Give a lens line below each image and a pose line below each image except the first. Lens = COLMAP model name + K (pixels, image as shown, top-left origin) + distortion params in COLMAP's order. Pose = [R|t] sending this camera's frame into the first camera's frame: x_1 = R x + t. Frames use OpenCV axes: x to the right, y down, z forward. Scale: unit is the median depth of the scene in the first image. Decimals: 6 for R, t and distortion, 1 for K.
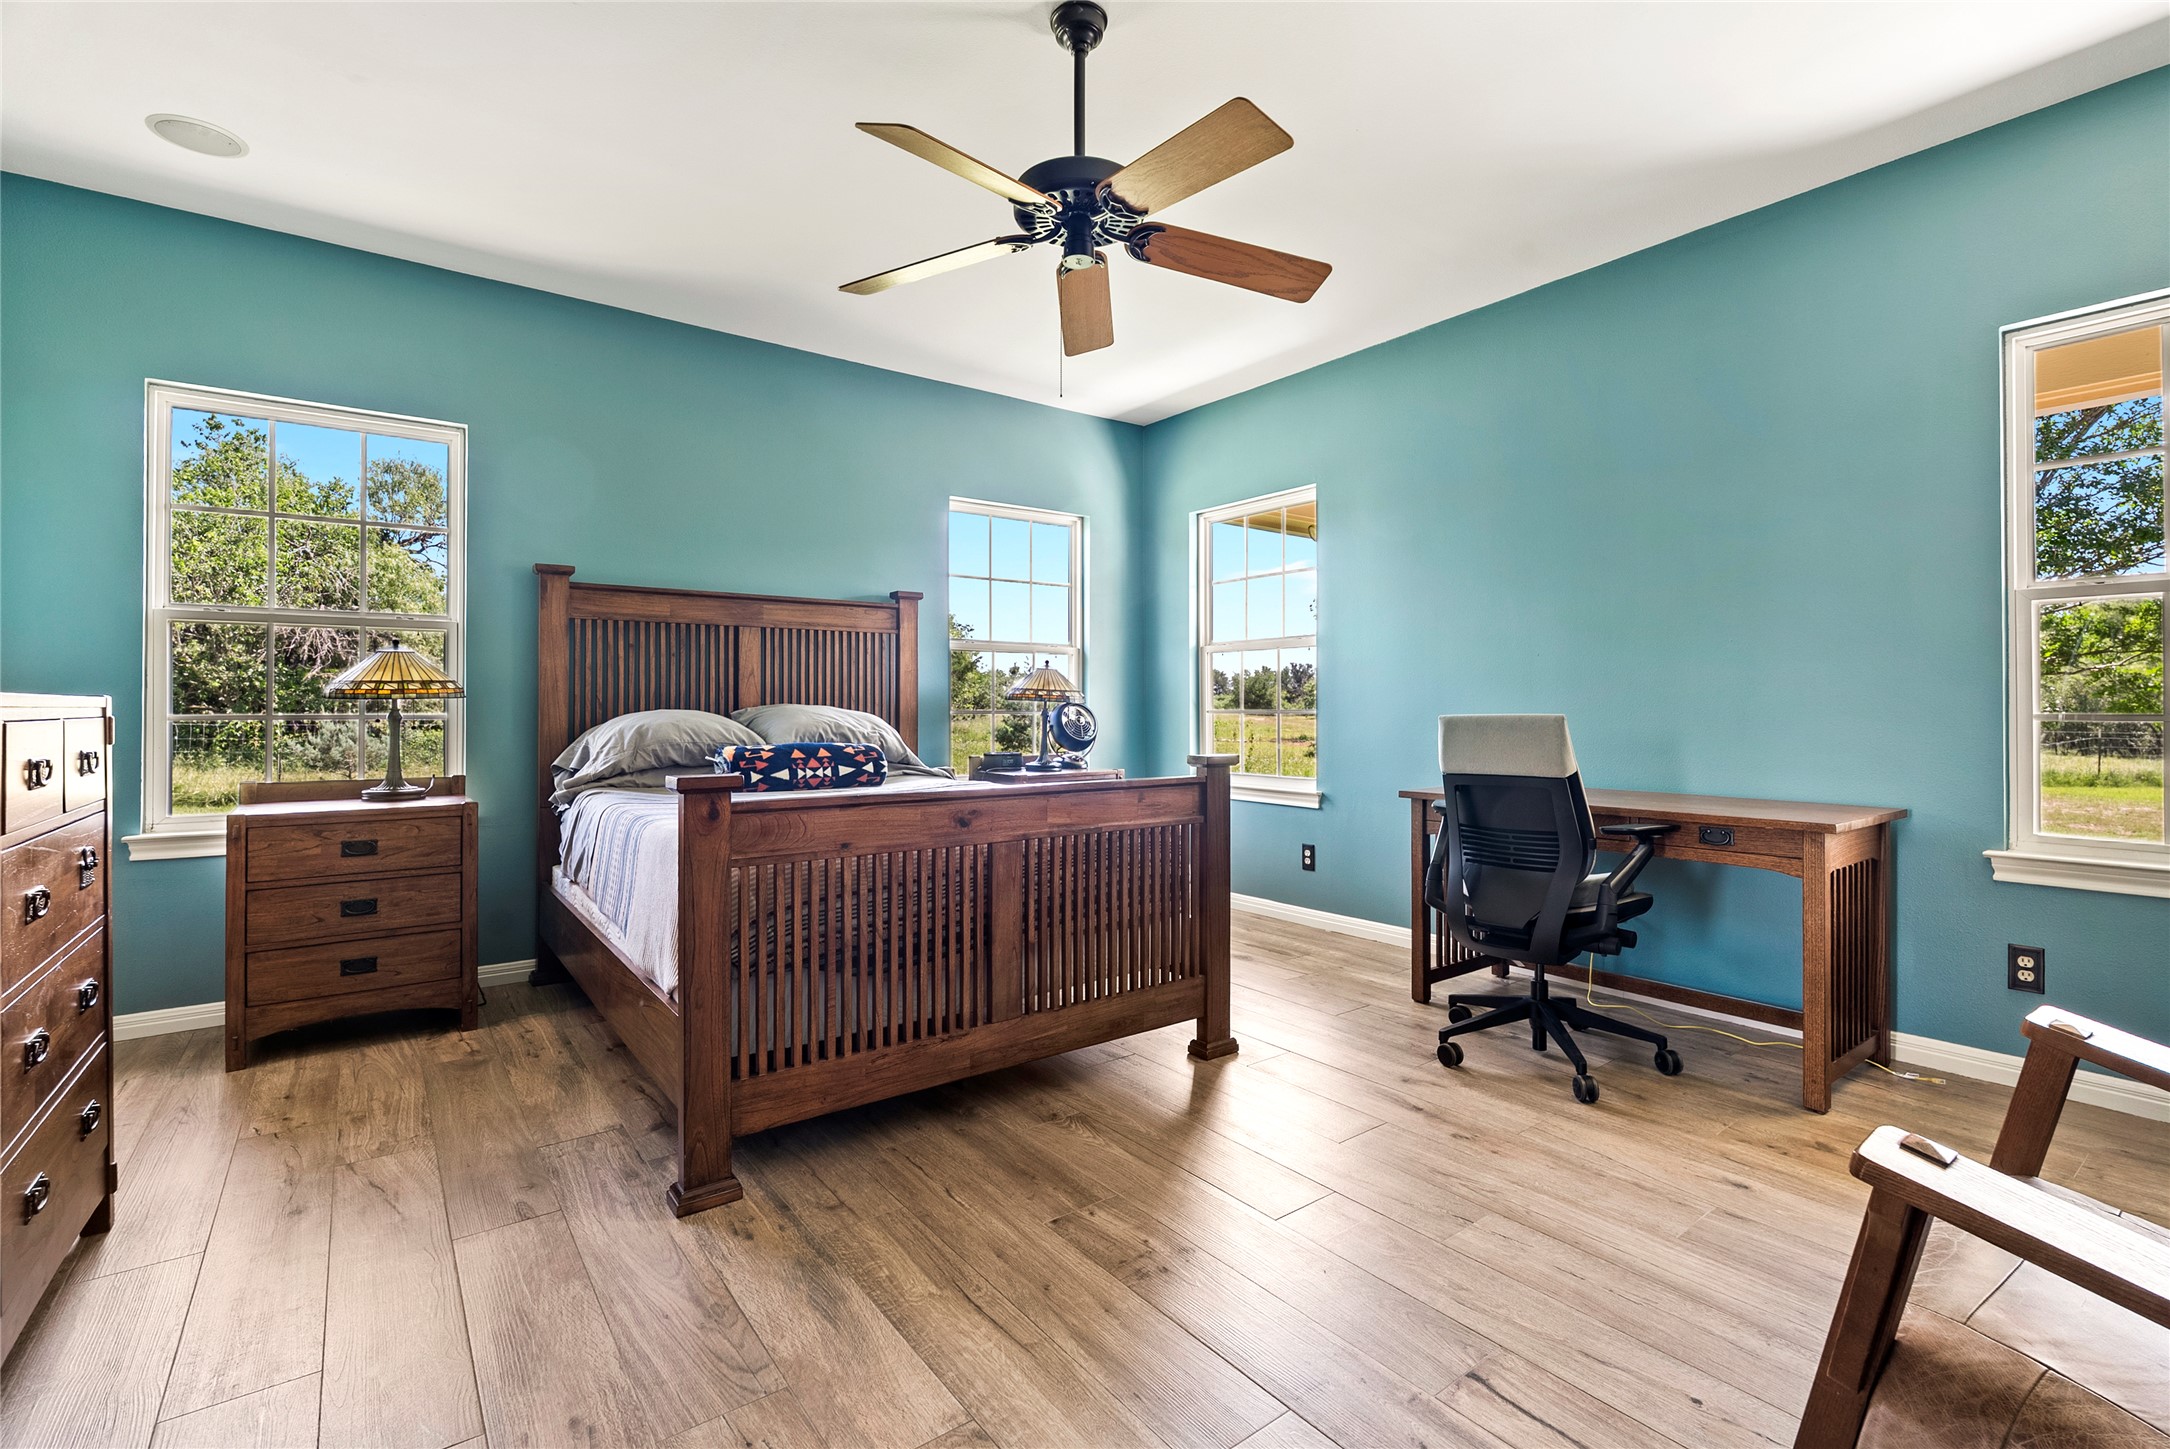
lens RADIAL K [[975.5, 0, 1089.2], [0, 975.5, 711.1], [0, 0, 1]] dist [-0.002322, 0.001018]
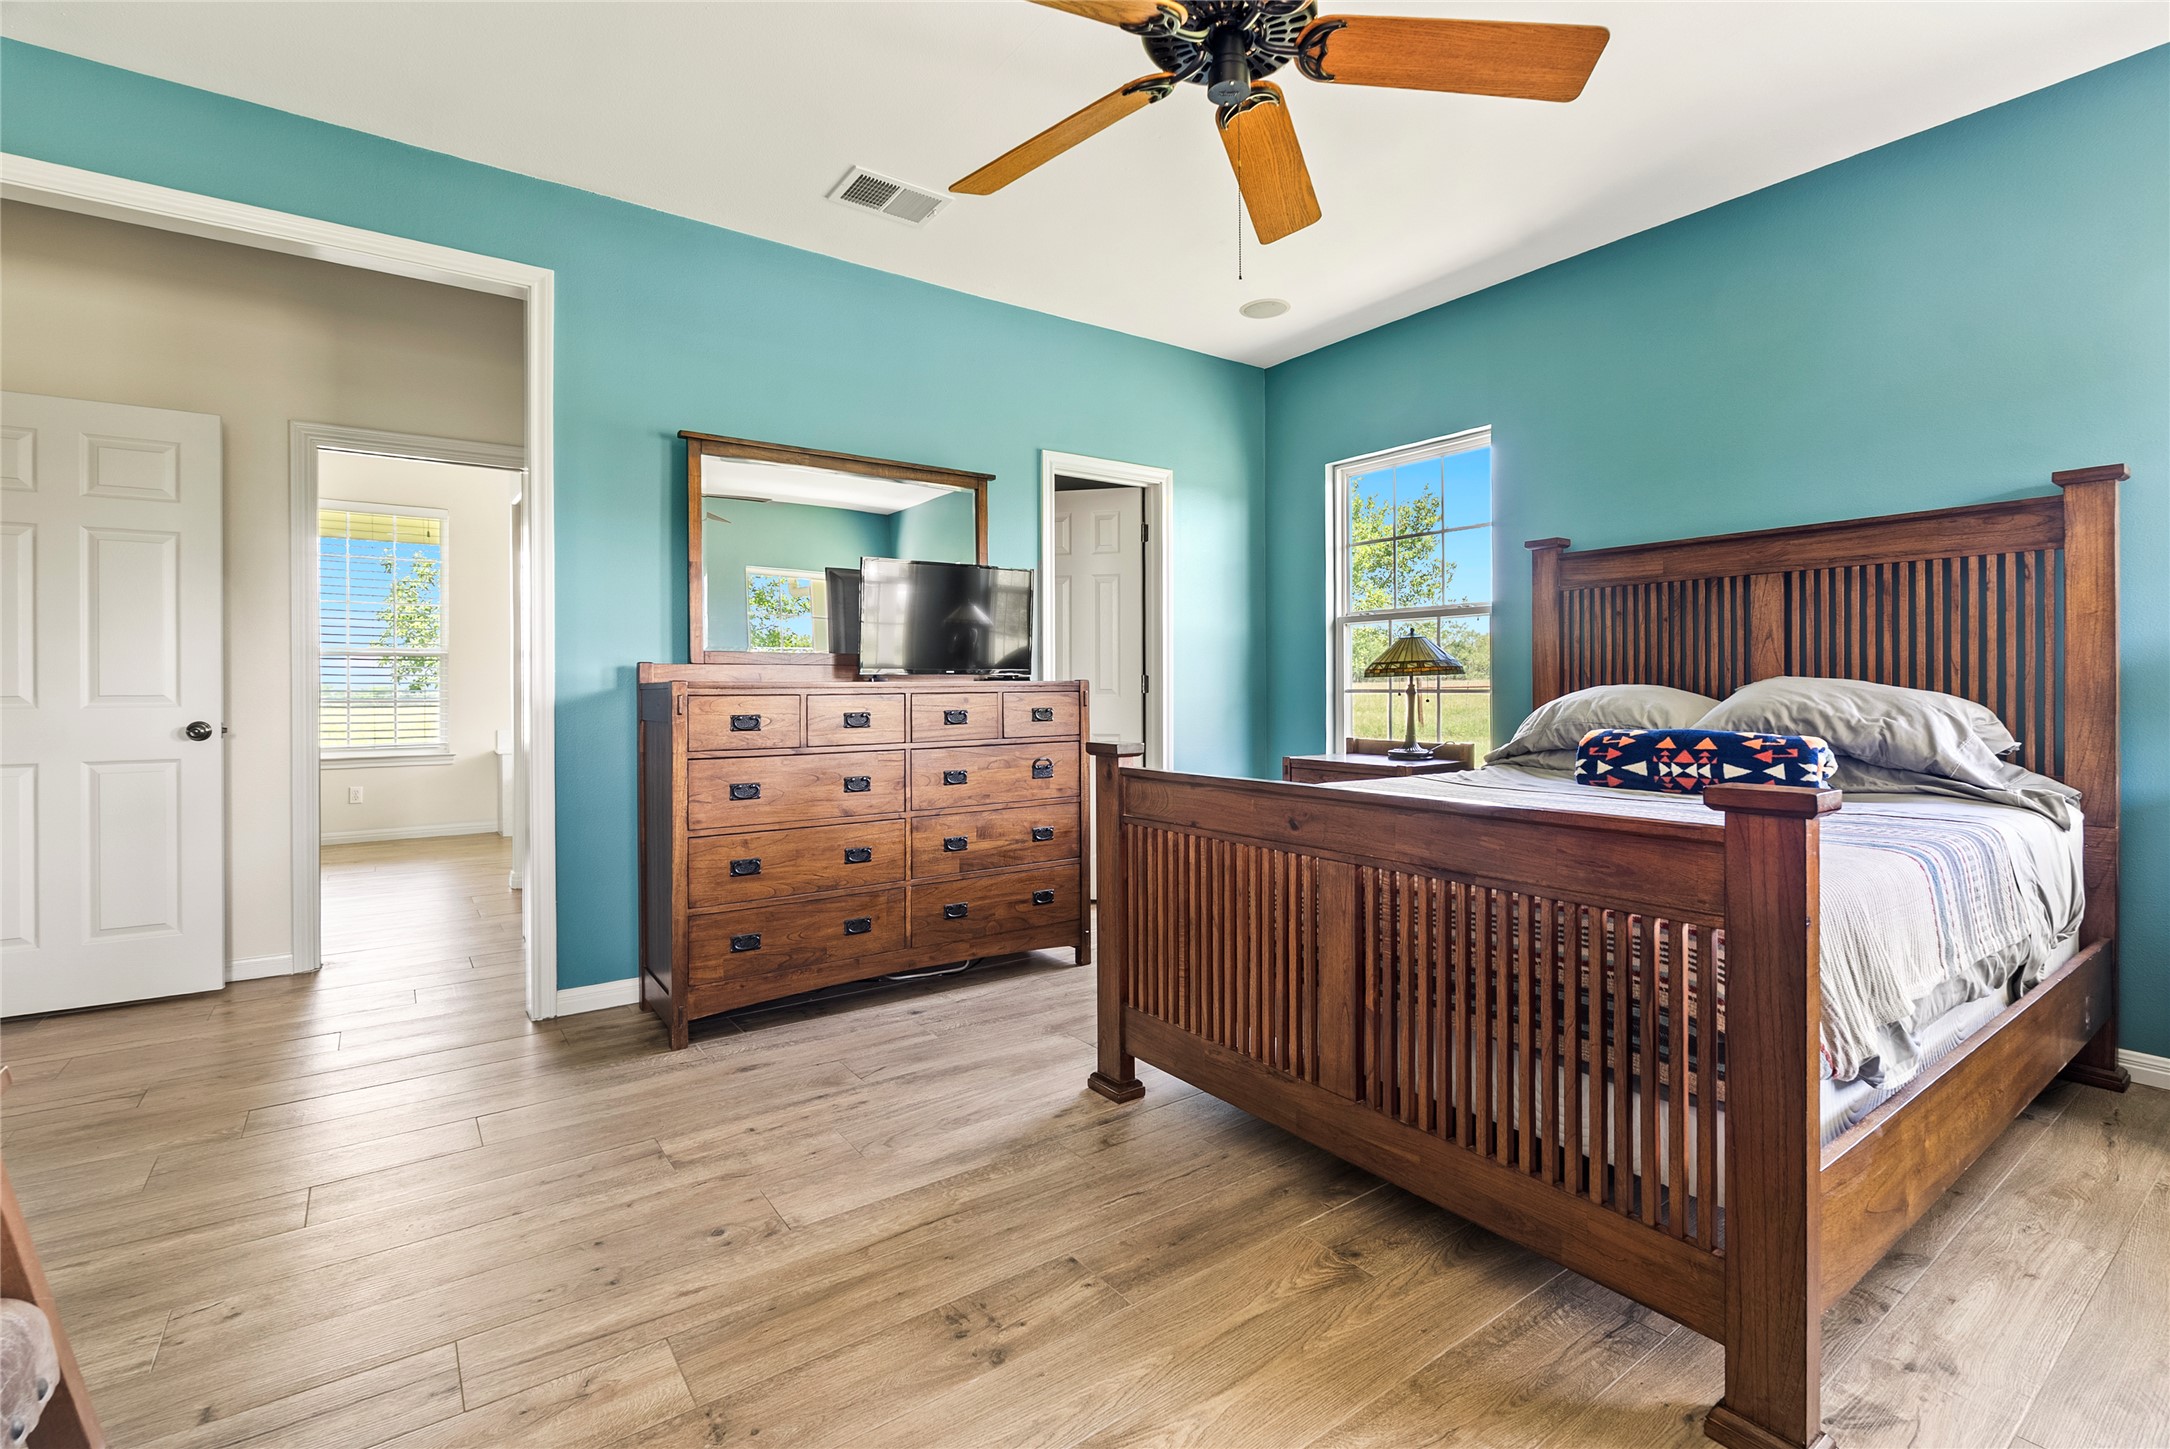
lens RADIAL K [[975.5, 0, 1091.5], [0, 975.5, 707.4], [0, 0, 1]] dist [-0.002322, 0.001018]
pose [[-0.011622, 0.022510, -0.999679, 0.478390], [0.001872, 0.999745, 0.022489, -0.001997], [0.999931, -0.001610, -0.011662, 0.581264]]
